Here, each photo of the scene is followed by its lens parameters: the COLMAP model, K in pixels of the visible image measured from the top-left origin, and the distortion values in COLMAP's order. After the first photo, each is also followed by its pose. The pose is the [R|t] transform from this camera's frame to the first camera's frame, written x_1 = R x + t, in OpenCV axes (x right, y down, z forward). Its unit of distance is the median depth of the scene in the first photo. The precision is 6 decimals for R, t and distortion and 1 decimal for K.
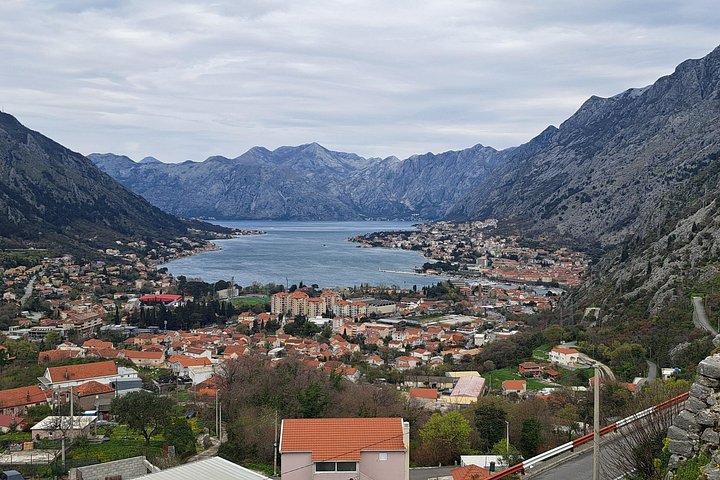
lens RADIAL K [[713.8, 0, 343.4], [0, 713.8, 245.1], [0, 0, 1]] dist [0.159718, -0.368787]
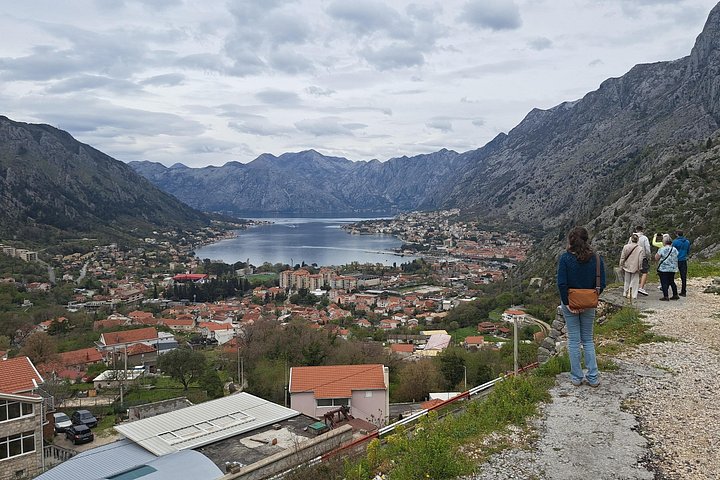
lens RADIAL K [[828.9, 0, 372.2], [0, 828.9, 240.6], [0, 0, 1]] dist [0.198336, -0.719368]
pose [[0.999504, -0.017799, 0.025987, 0.023932], [0.017153, 0.999543, 0.024879, -0.019260], [-0.026418, -0.024421, 0.999353, -0.445939]]
